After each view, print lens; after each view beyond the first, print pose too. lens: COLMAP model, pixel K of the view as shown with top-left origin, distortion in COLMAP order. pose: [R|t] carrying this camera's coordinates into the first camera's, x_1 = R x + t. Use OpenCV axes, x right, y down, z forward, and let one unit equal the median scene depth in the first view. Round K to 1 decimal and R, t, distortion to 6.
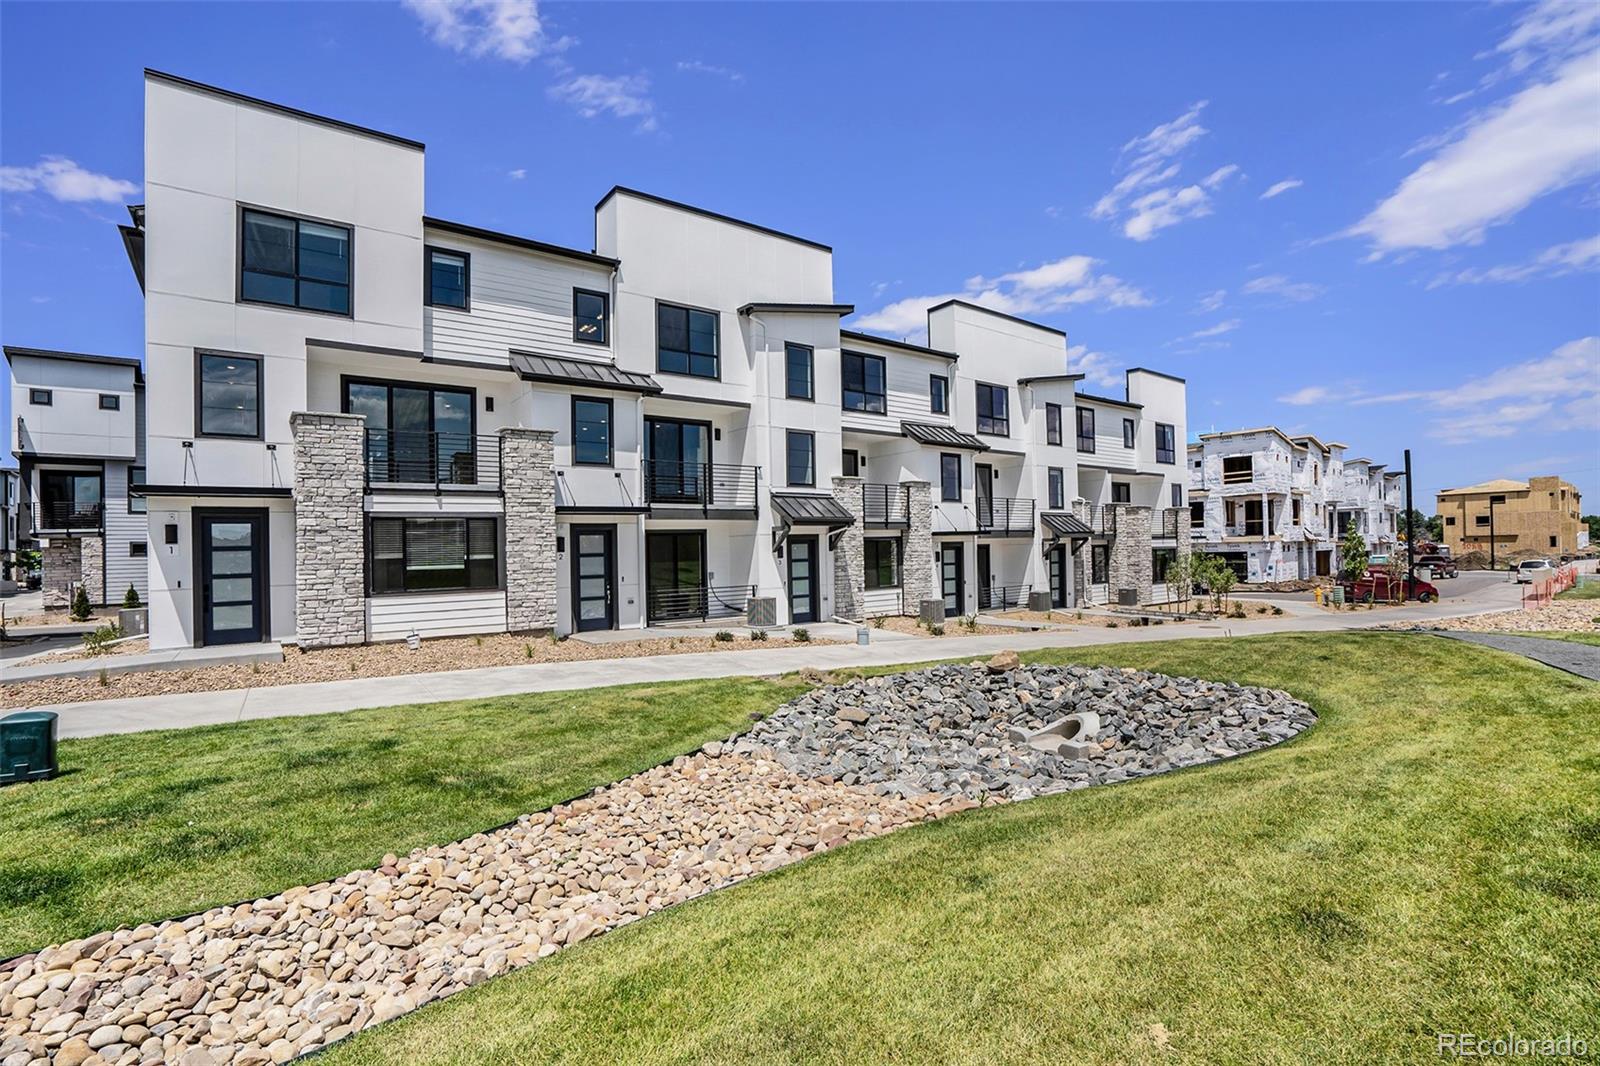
lens RADIAL K [[743.2, 0, 796.3], [0, 743.2, 521.5], [0, 0, 1]] dist [-0.025172, 0.000420]
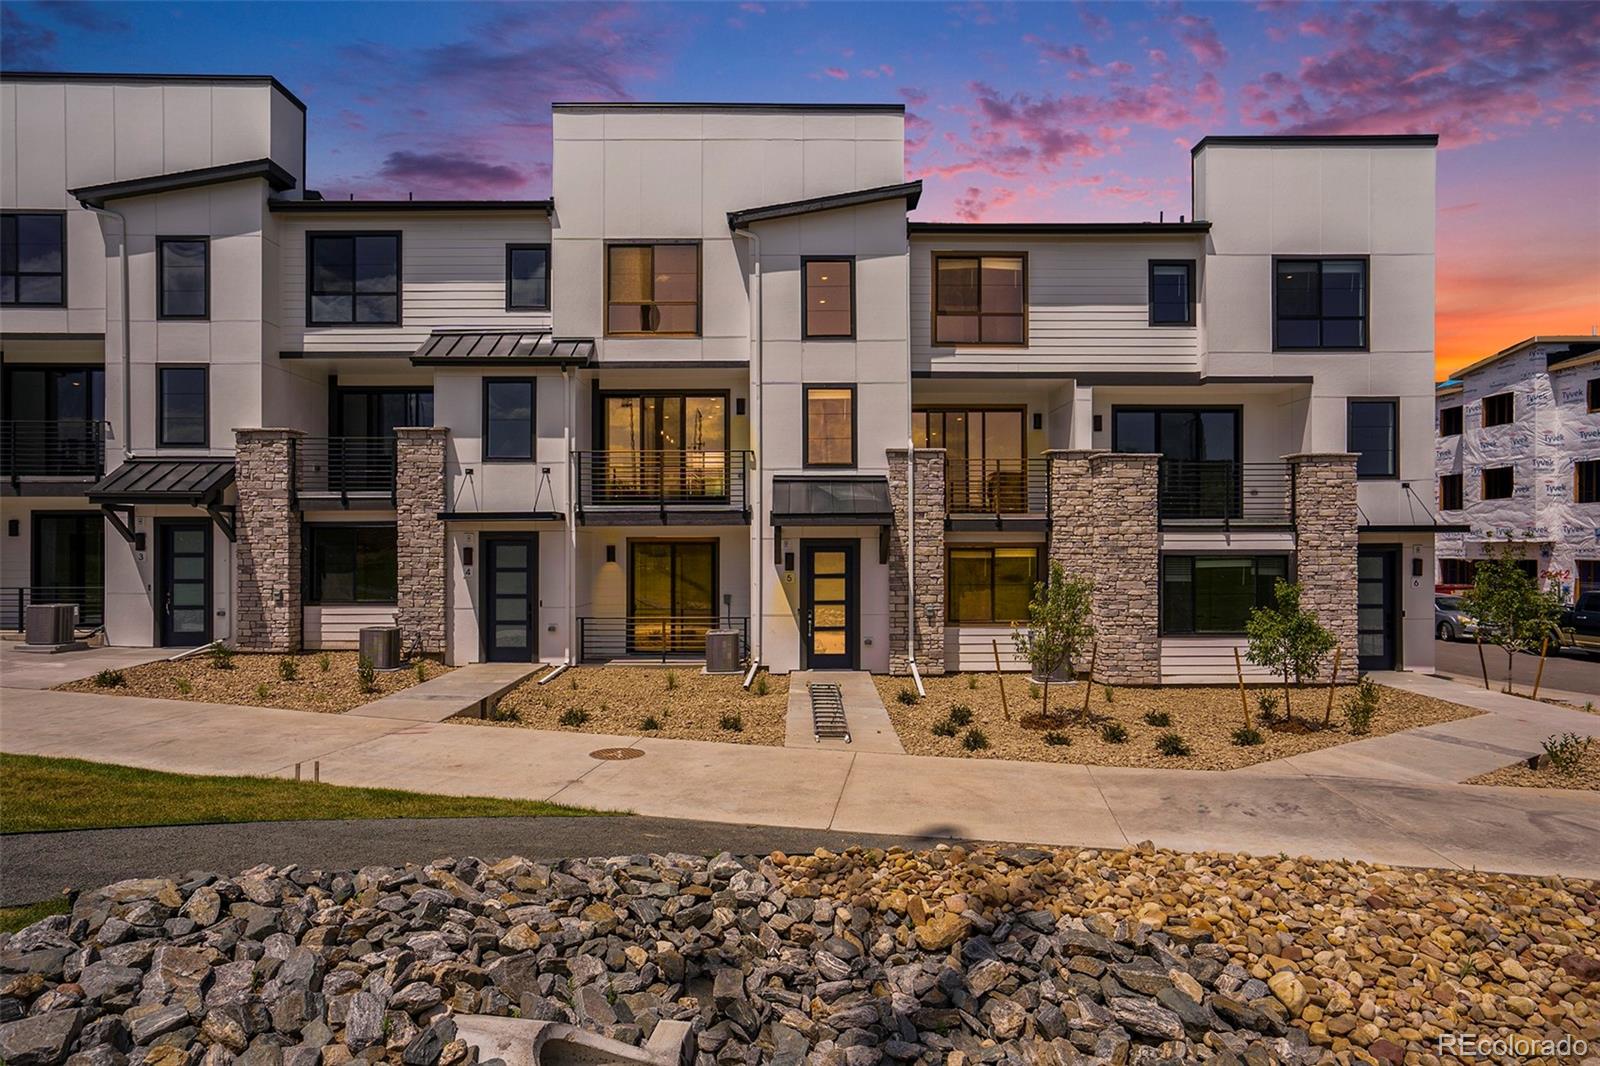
lens RADIAL K [[878.2, 0, 800.0], [0, 878.2, 565.7], [0, 0, 1]] dist [0.001513, 0.000788]
pose [[0.782615, 0.000899, -0.622505, 0.565573], [0.005984, 0.999942, 0.008968, 0.034241], [0.622477, -0.010744, 0.782565, 0.433683]]
